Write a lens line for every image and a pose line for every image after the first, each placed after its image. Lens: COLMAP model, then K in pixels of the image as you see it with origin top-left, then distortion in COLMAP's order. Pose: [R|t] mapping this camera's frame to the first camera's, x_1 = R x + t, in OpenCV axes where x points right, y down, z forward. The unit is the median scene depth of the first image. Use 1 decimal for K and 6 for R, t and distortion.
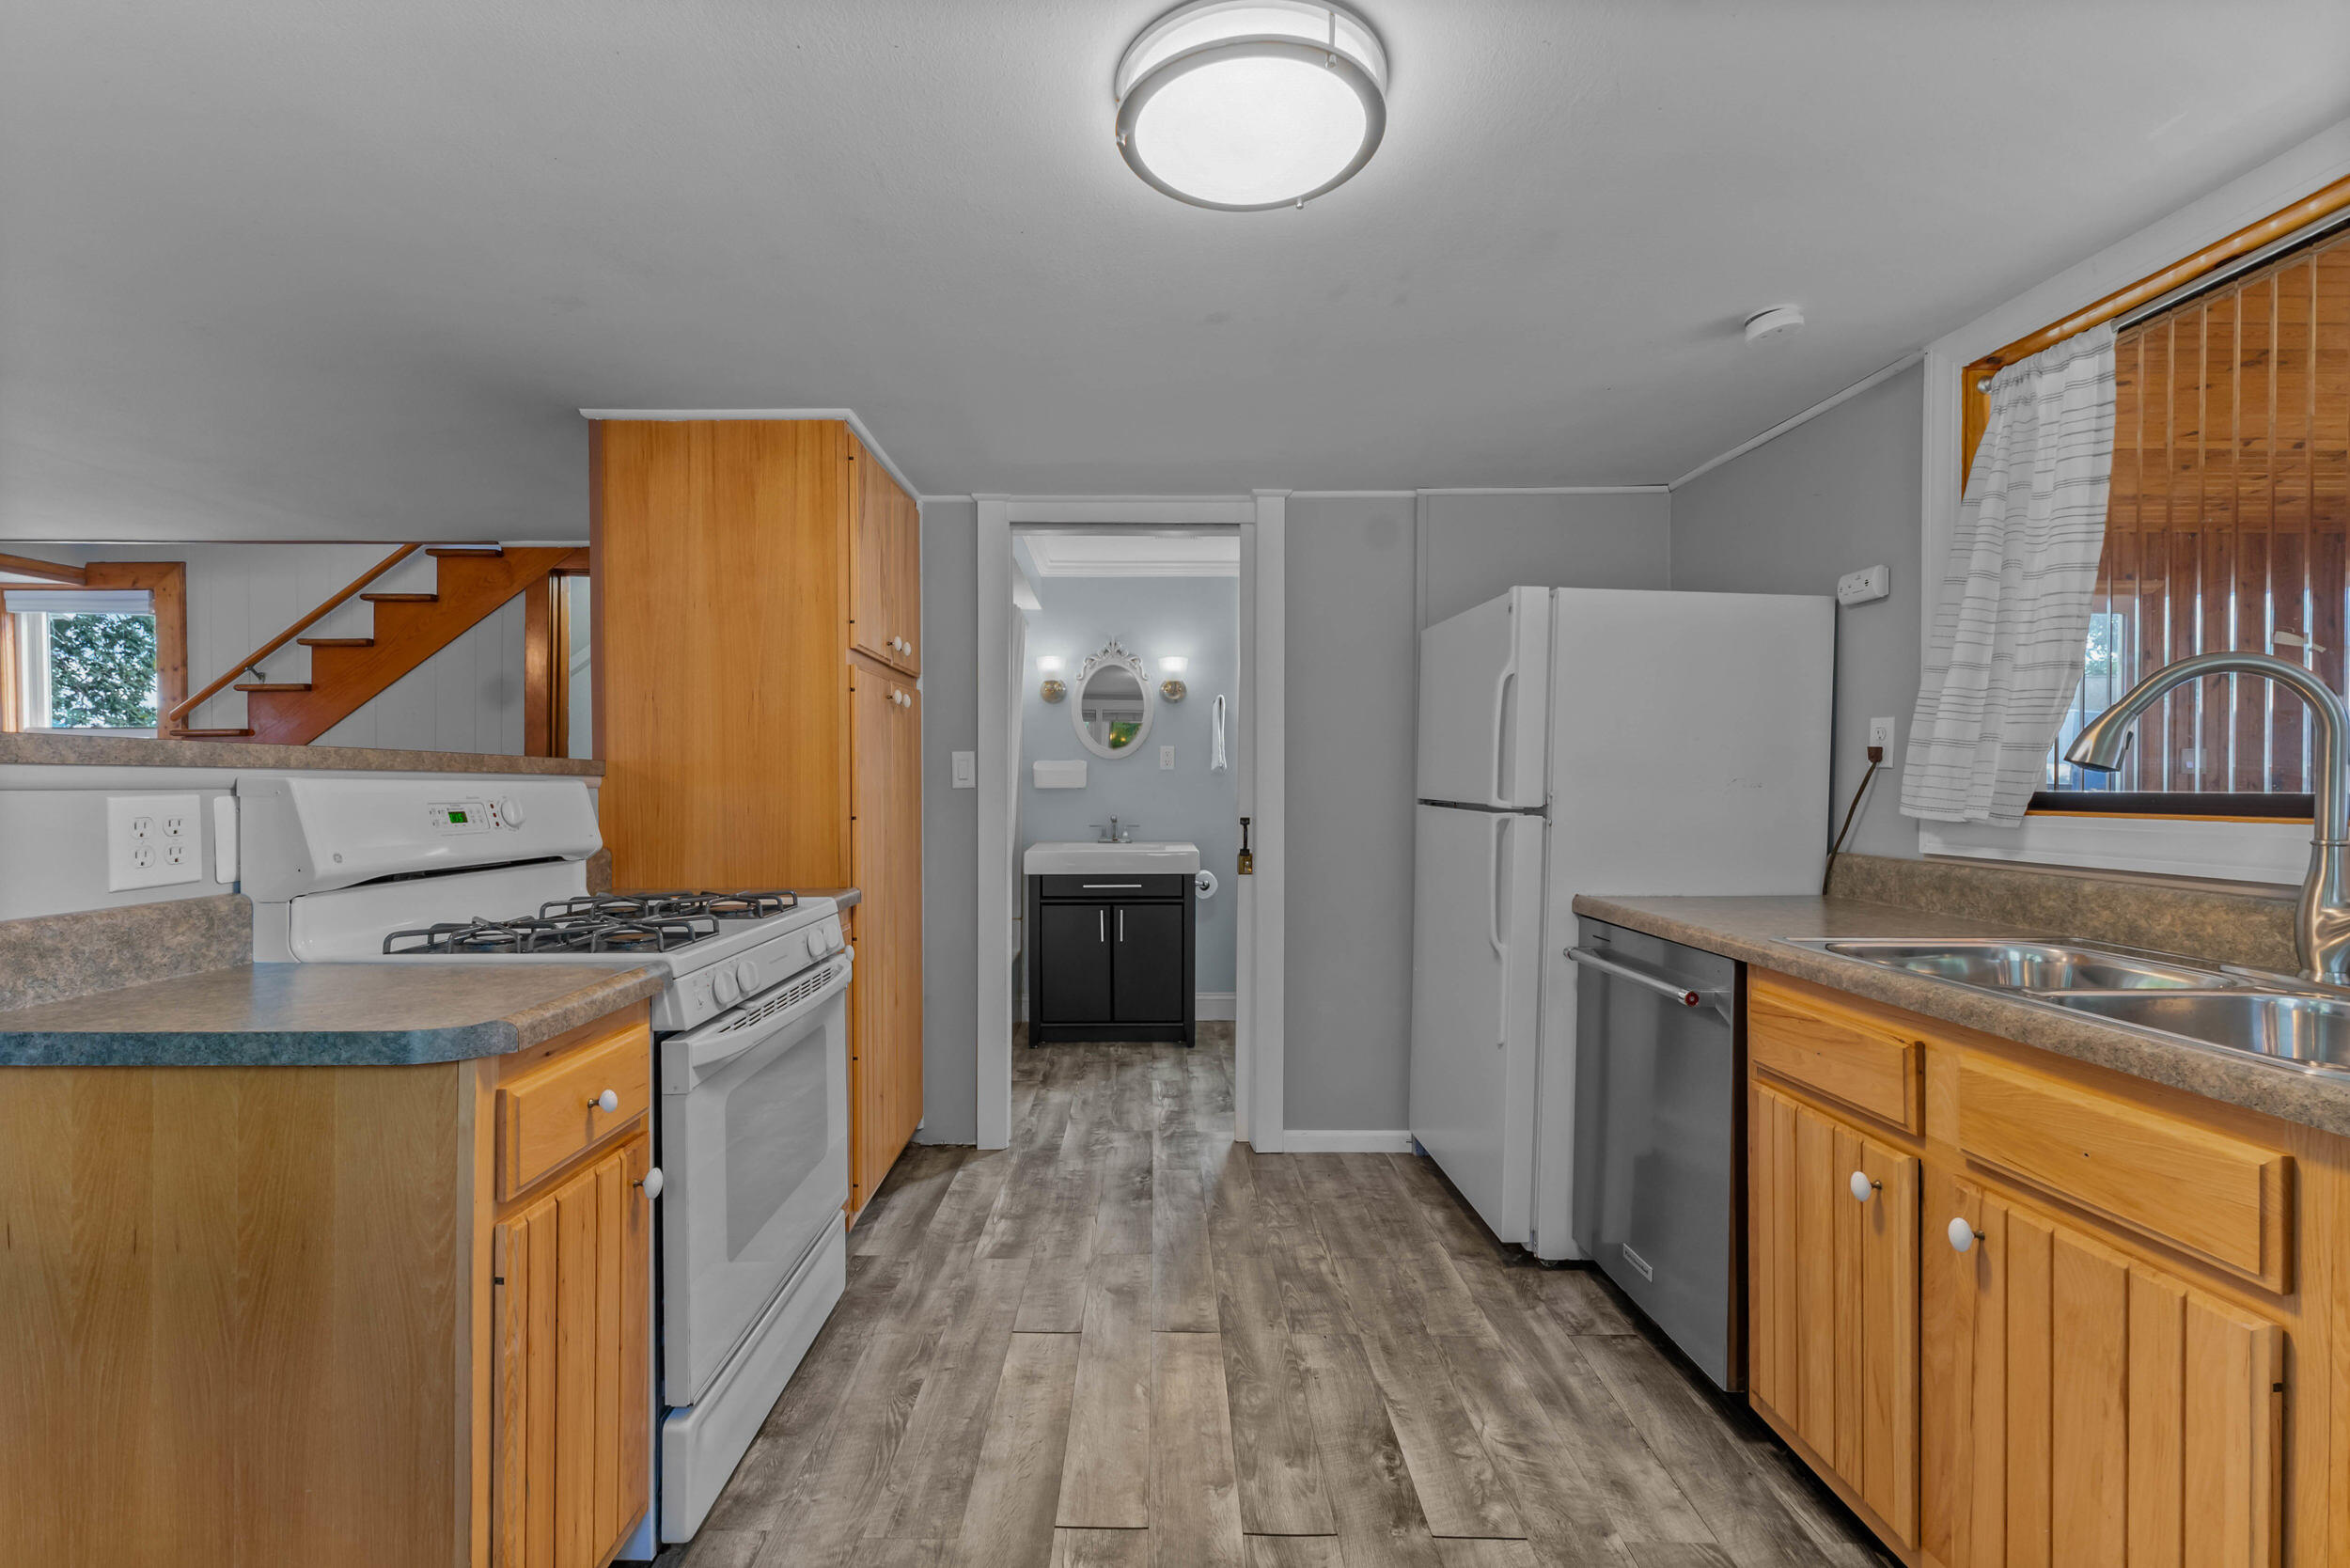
lens RADIAL K [[1005.3, 0, 1153.6], [0, 1005.3, 791.1], [0, 0, 1]] dist [0.013824, -0.000358]
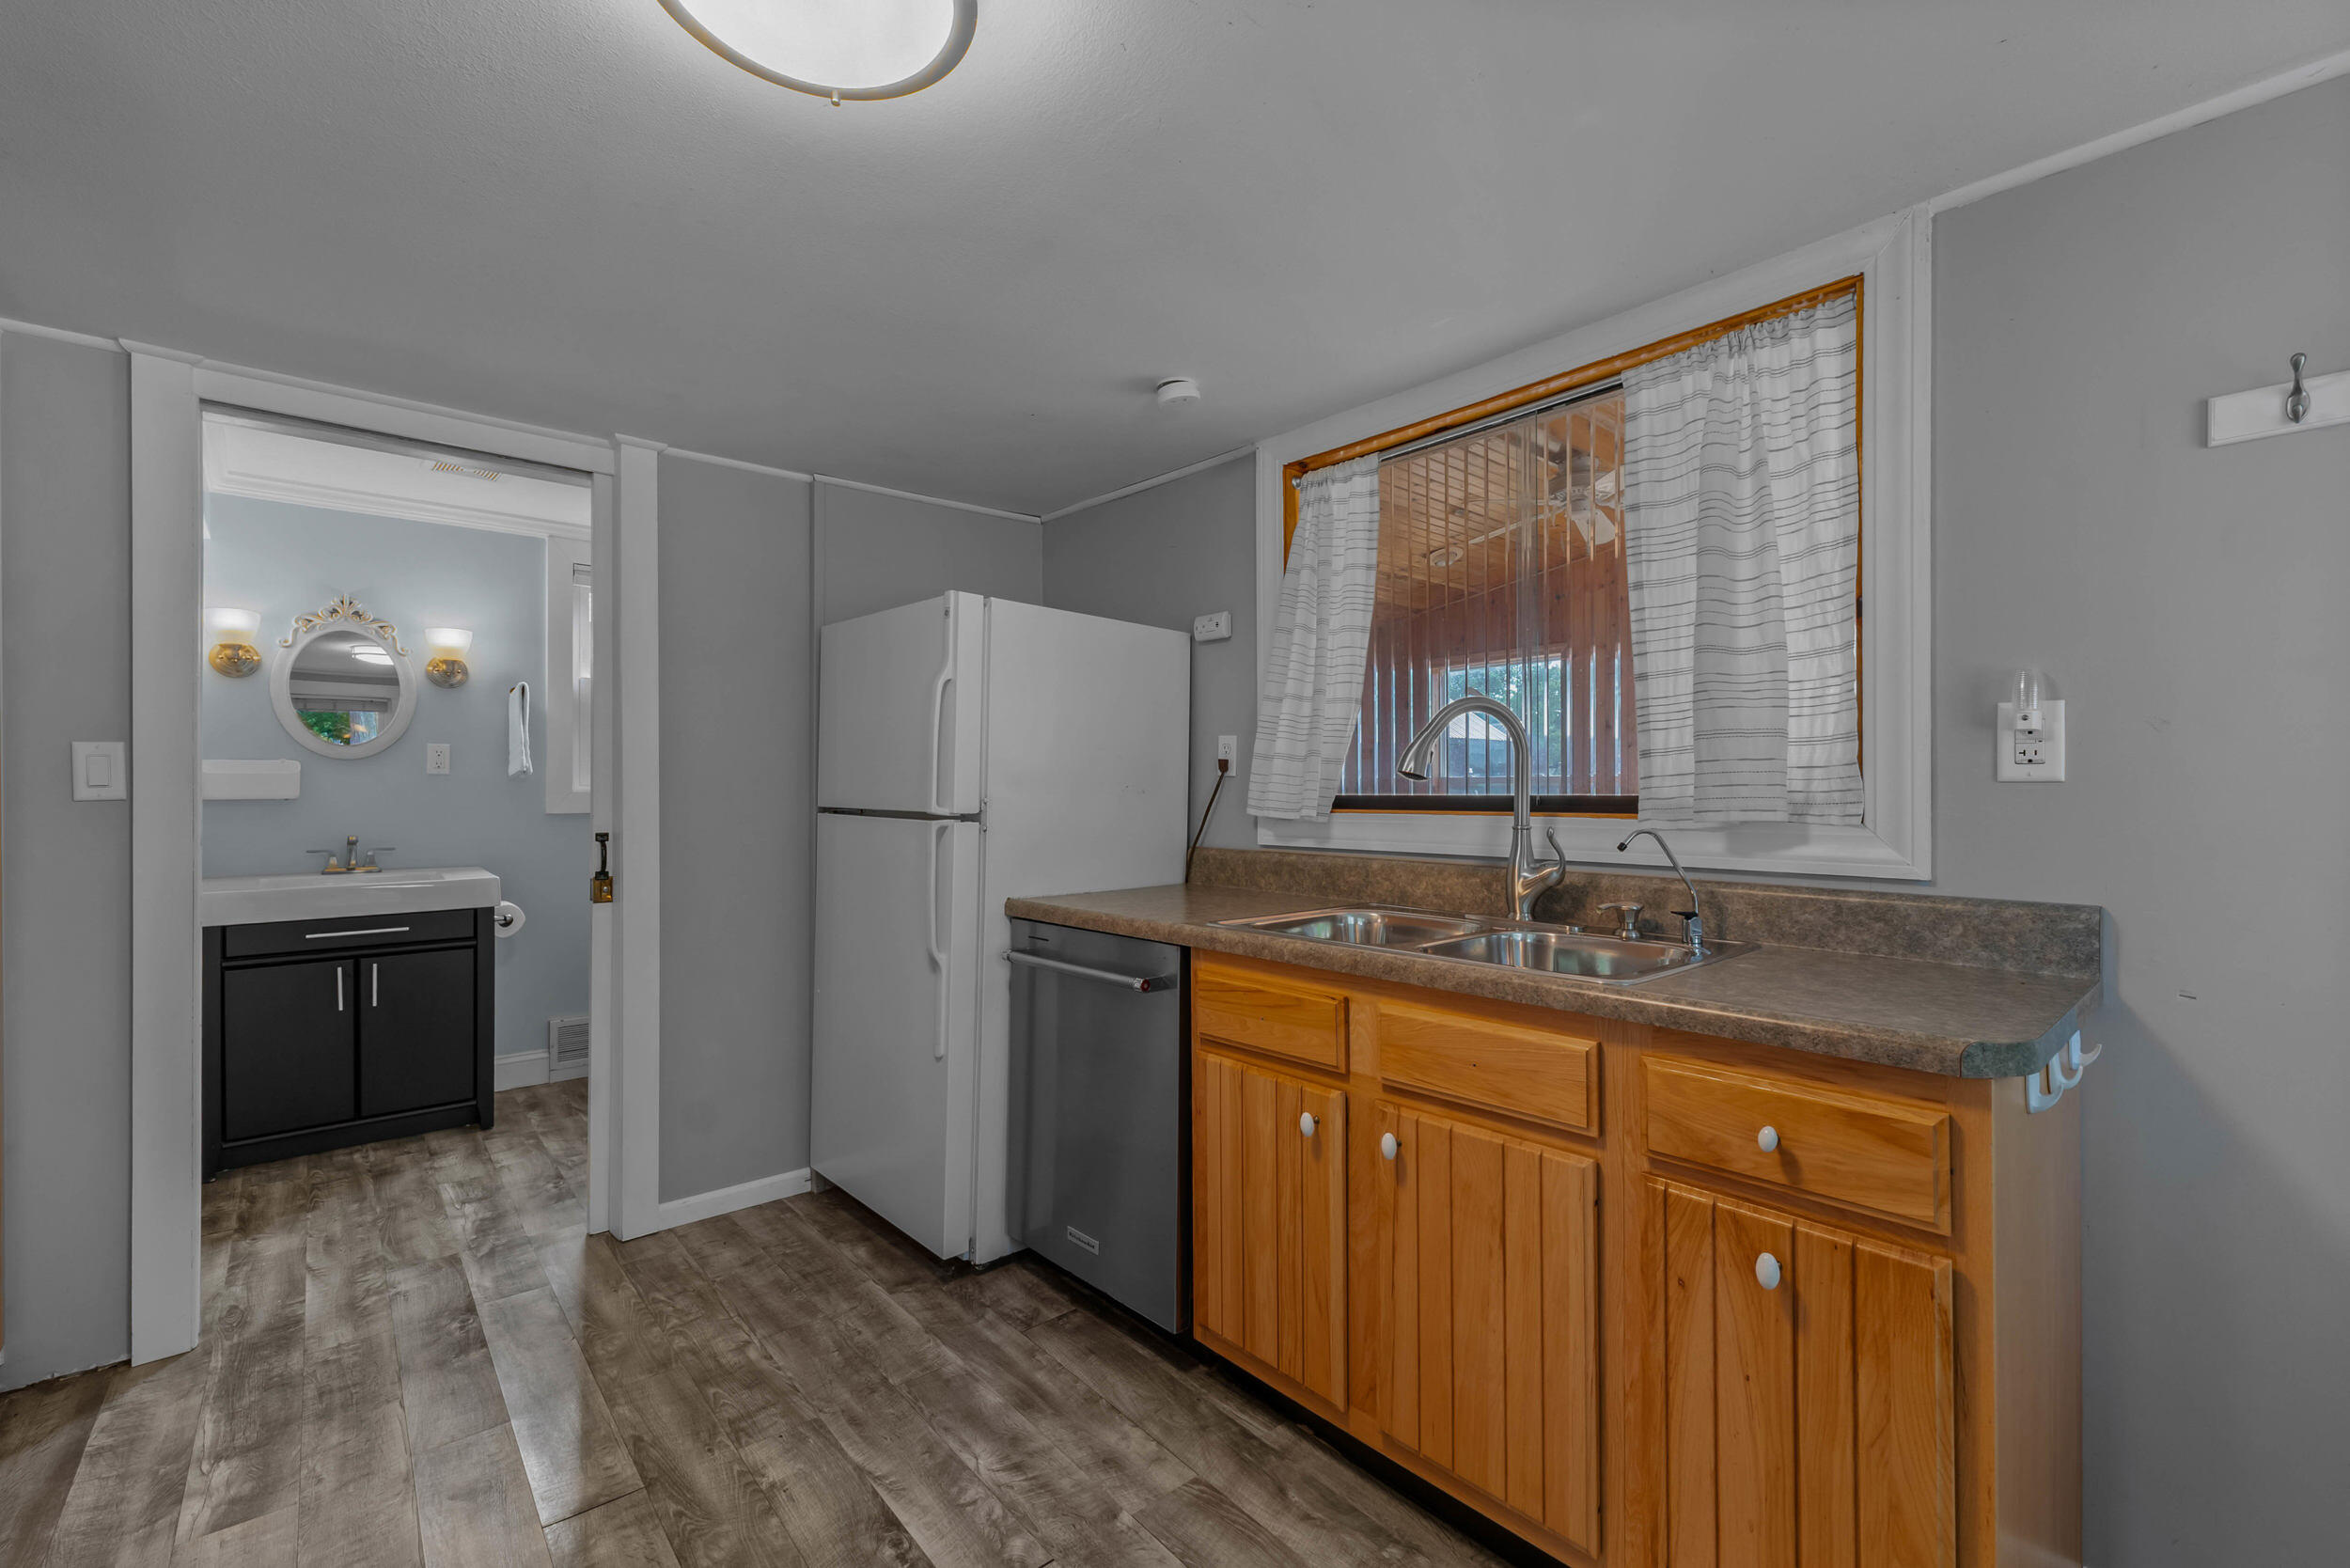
lens RADIAL K [[994.7, 0, 1158.0], [0, 994.7, 787.6], [0, 0, 1]] dist [0.011151, -0.003389]
pose [[0.765171, -0.001304, 0.643826, -0.115887], [0.008273, 0.999935, -0.007807, -0.000624], [-0.643774, 0.011300, 0.765132, 0.122378]]
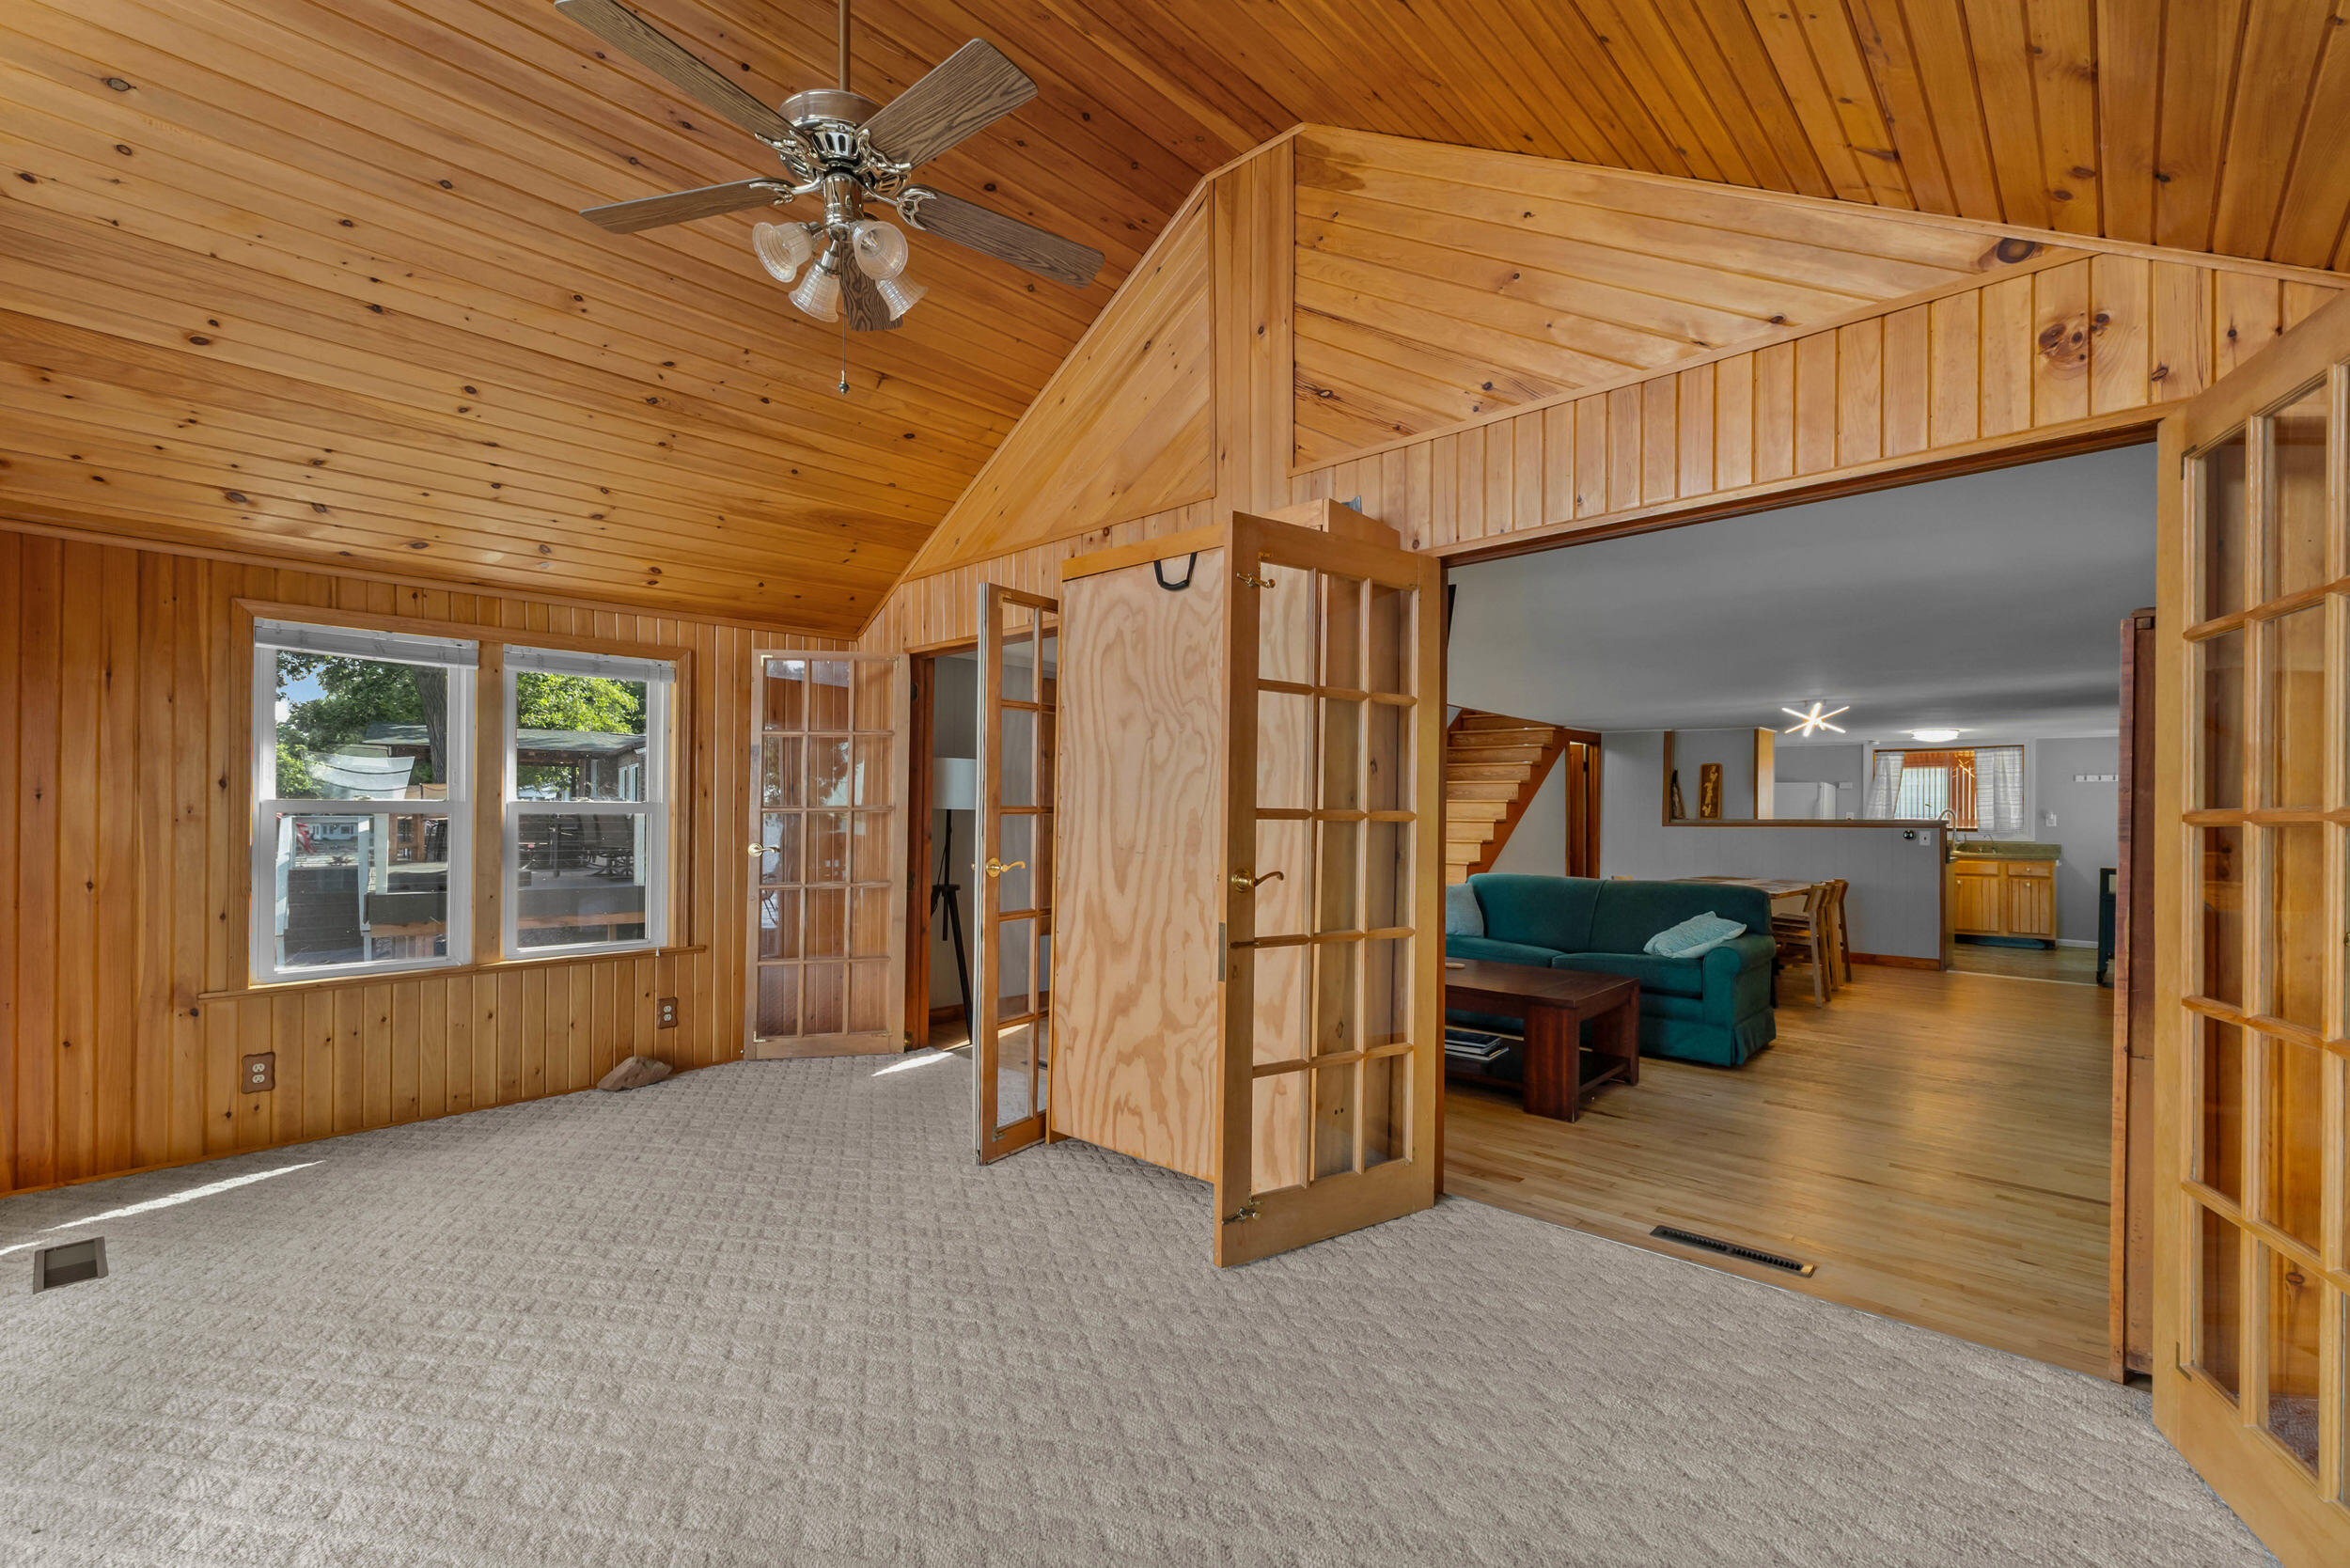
lens RADIAL K [[1001.7, 0, 1156.0], [0, 1001.7, 817.9], [0, 0, 1]] dist [0.001028, -0.000064]
pose [[0.695966, 0.006333, 0.718047, -4.916604], [-0.002328, 0.999976, -0.006564, -0.005403], [-0.718071, 0.002896, 0.695964, 0.016399]]
